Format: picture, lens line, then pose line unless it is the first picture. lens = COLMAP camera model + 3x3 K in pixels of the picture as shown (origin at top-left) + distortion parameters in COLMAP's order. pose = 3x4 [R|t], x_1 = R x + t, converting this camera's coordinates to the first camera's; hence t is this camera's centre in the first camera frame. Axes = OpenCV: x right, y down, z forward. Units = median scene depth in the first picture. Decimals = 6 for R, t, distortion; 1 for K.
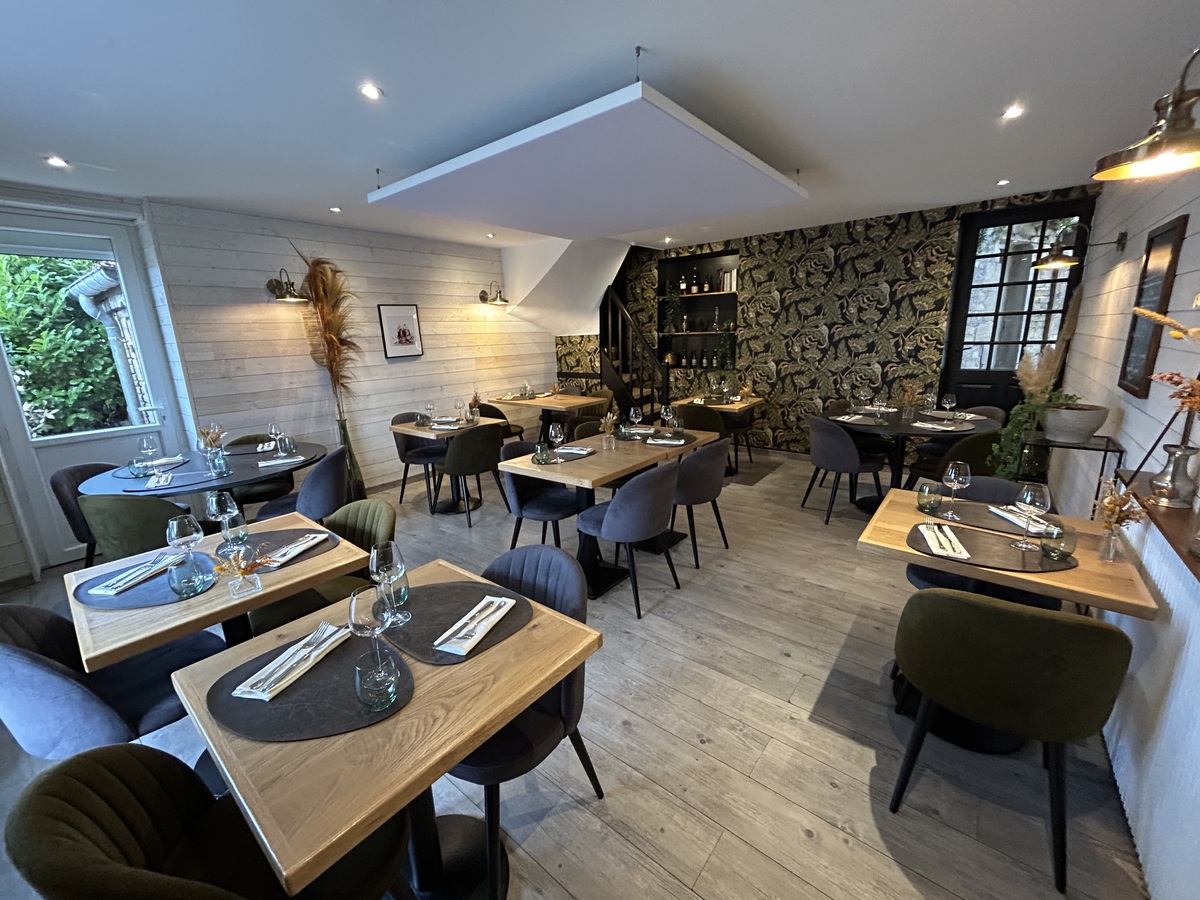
lens RADIAL K [[482.7, 0, 600.0], [0, 482.7, 450.0], [0, 0, 1]] dist [-0.001136, -0.000184]
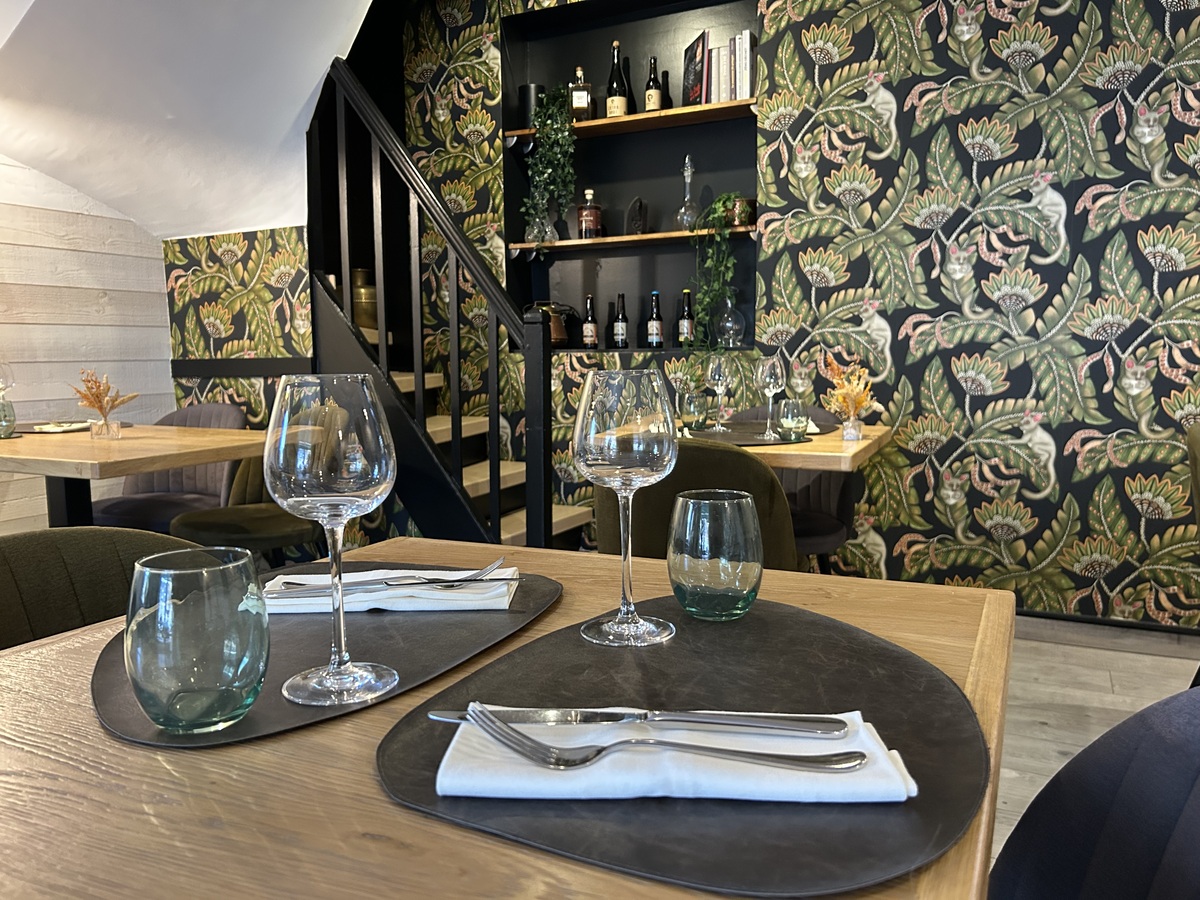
lens RADIAL K [[909.7, 0, 593.5], [0, 909.7, 456.9], [0, 0, 1]] dist [0.071526, -0.118849]
pose [[0.976244, -0.009486, 0.216466, 0.049639], [0.036588, 0.991911, -0.121544, -0.027888], [-0.213562, 0.126577, 0.968695, 0.473758]]
